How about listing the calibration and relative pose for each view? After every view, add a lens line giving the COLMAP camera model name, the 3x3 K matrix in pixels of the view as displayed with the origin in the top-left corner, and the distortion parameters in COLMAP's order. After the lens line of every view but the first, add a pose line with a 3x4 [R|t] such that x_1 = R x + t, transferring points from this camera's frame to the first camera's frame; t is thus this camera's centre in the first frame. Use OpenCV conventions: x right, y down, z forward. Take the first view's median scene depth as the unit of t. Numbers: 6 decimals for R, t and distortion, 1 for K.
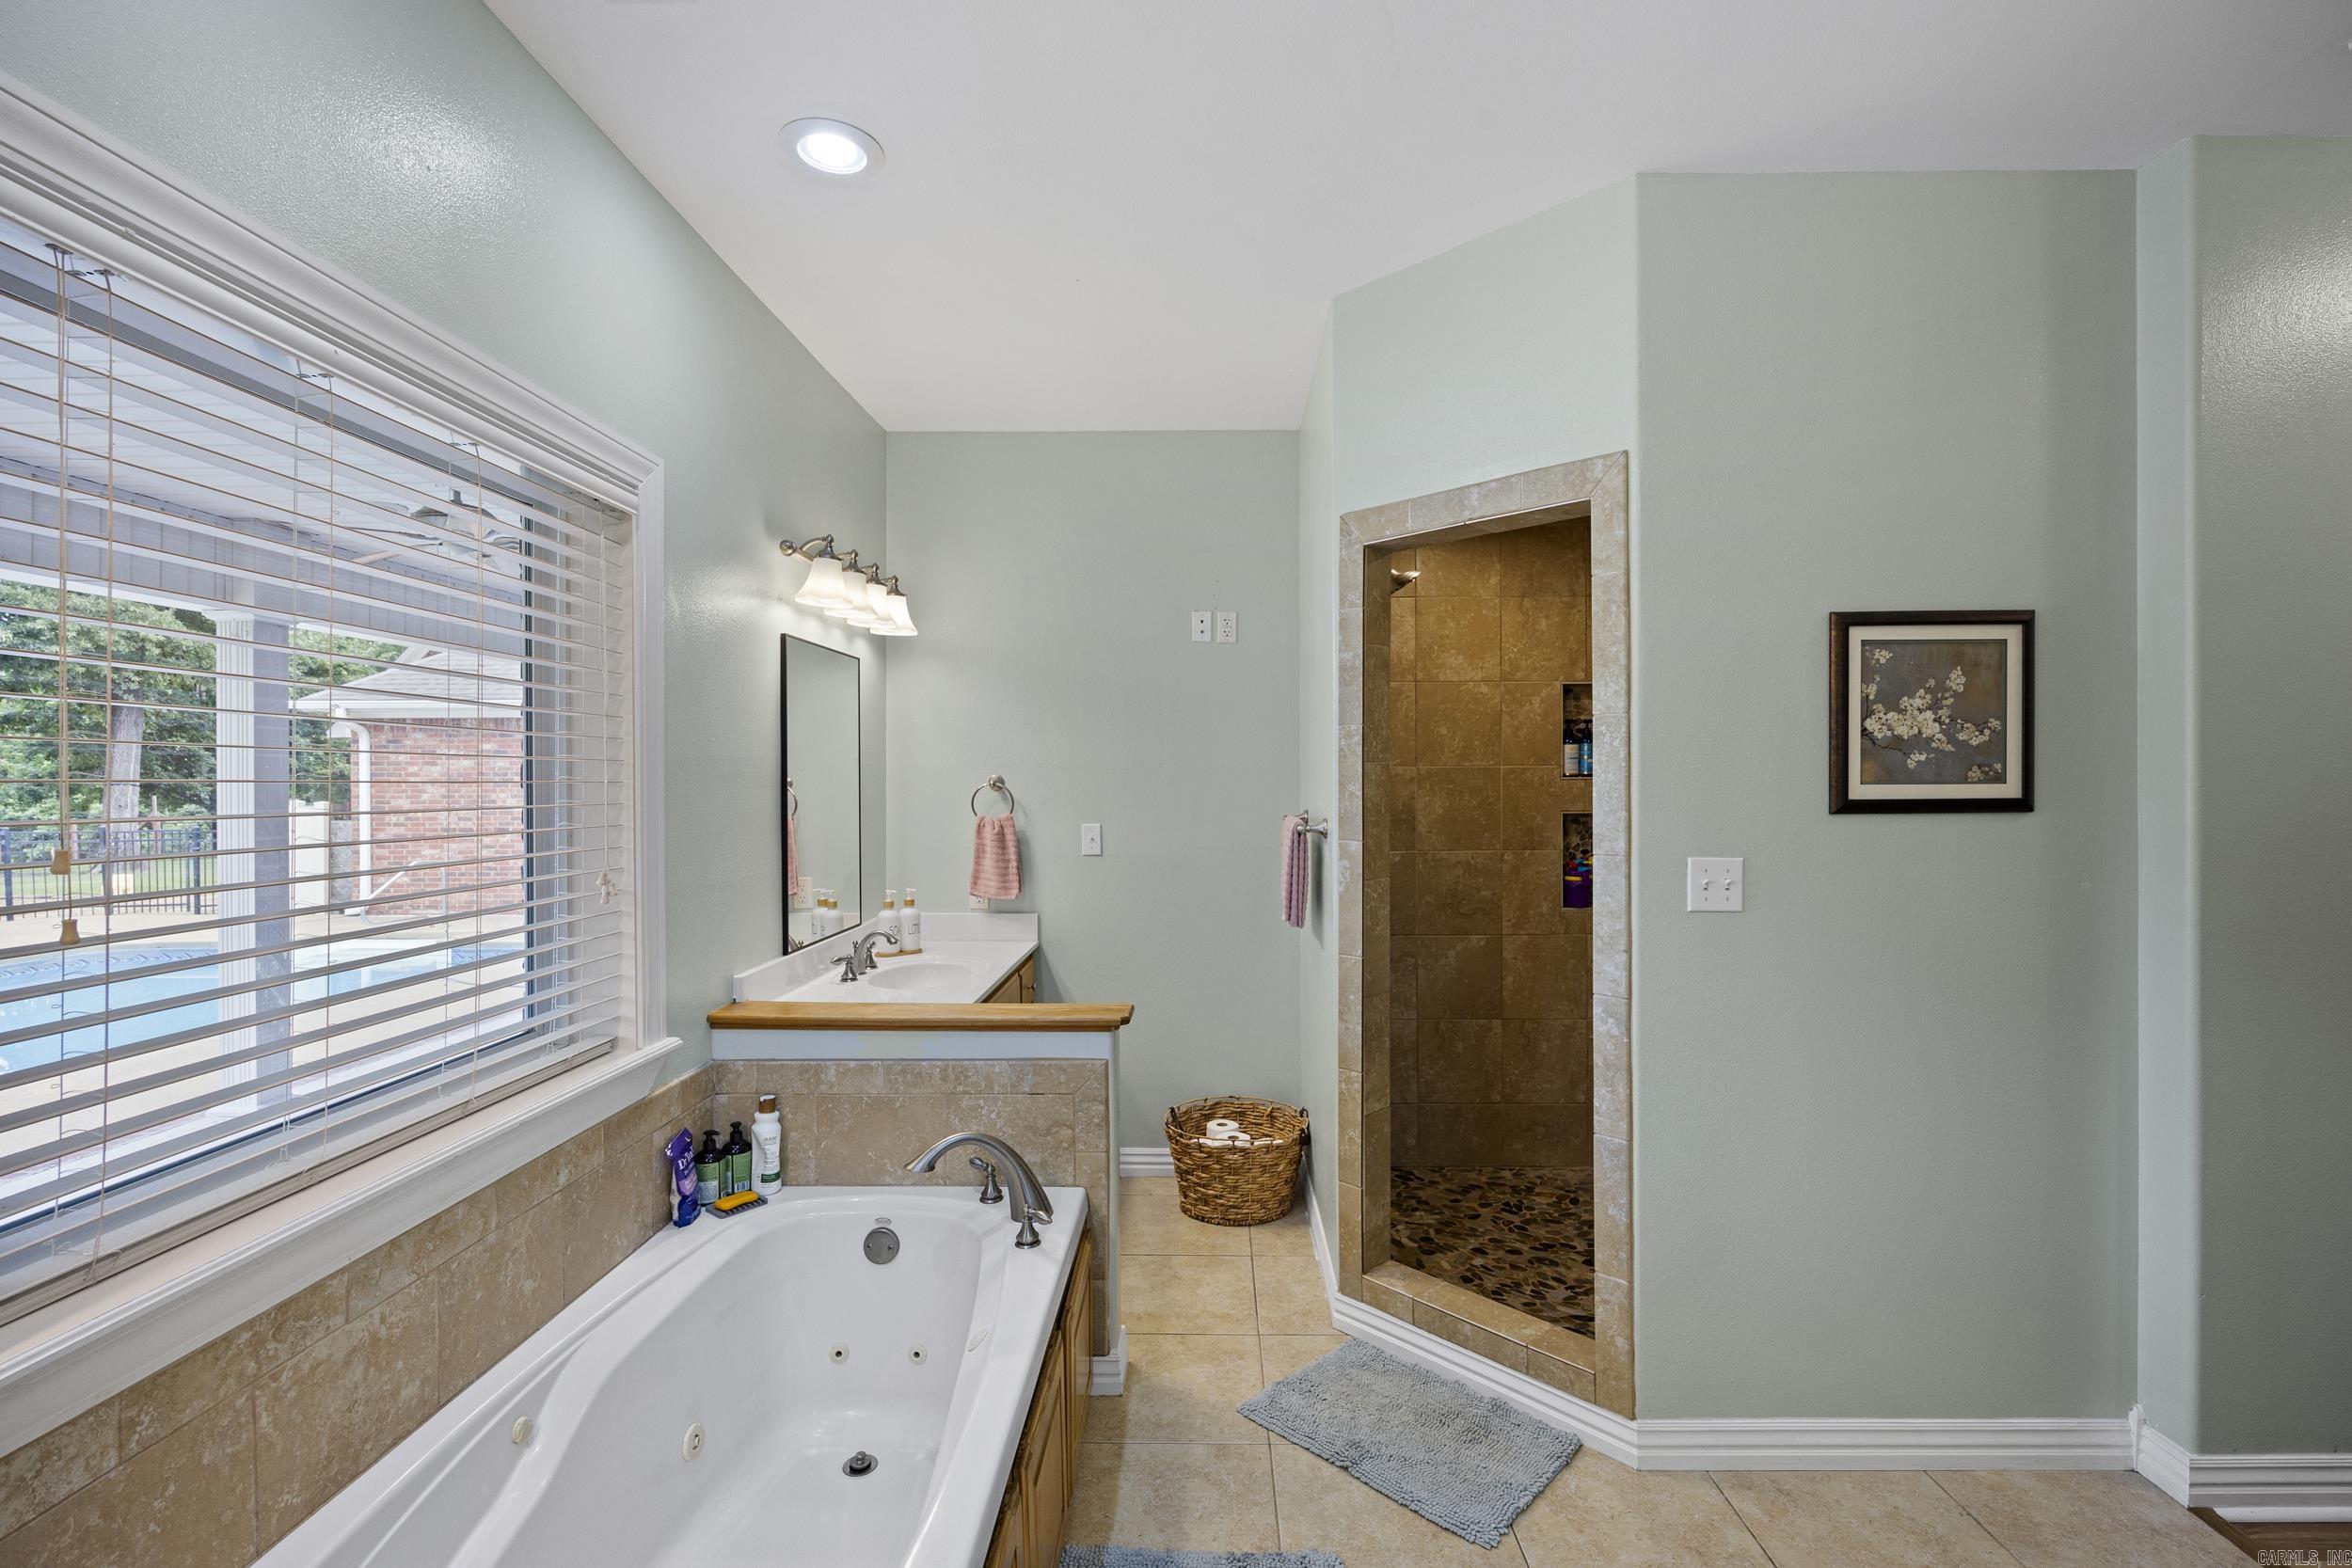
lens RADIAL K [[1048.4, 0, 1180.2], [0, 1048.4, 784.4], [0, 0, 1]] dist [-0.001554, -0.000418]
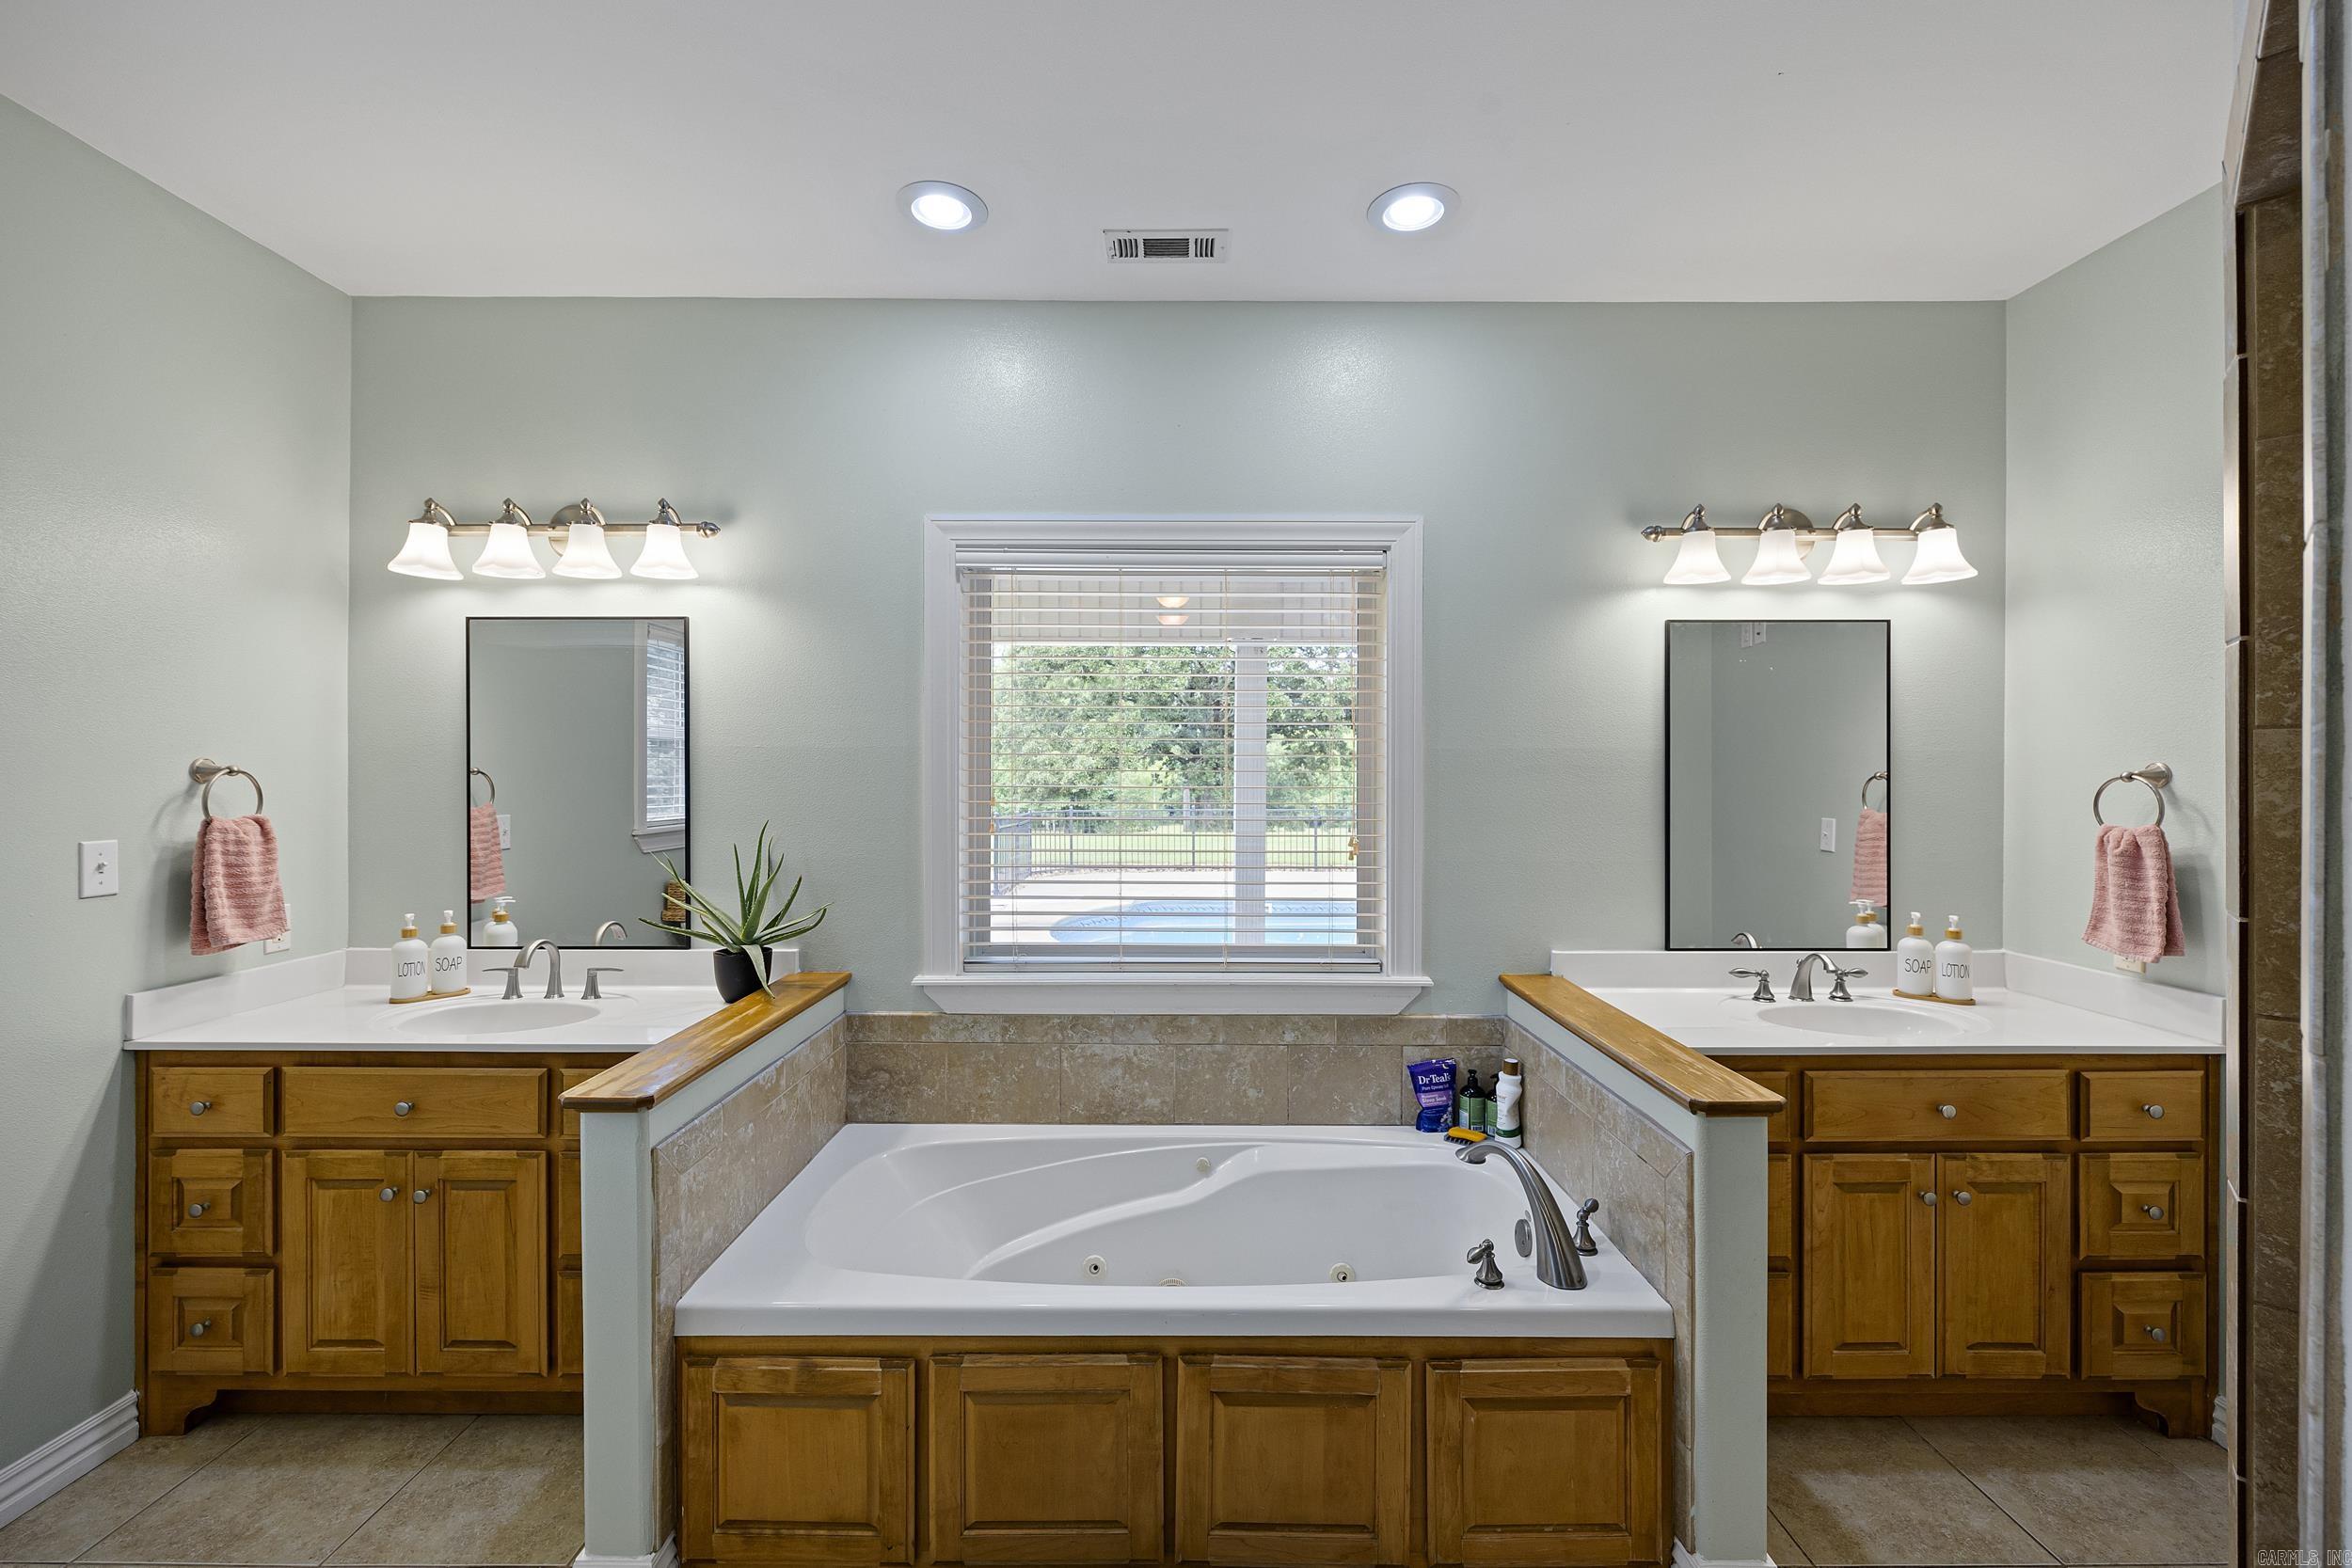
lens RADIAL K [[957.3, 0, 1177.3], [0, 957.3, 776.6], [0, 0, 1]] dist [0.001673, -0.000125]
pose [[0.021627, 0.003467, -0.999760, 0.646999], [-0.002966, 0.999990, 0.003404, -0.000654], [0.999762, 0.002891, 0.021637, 0.678983]]
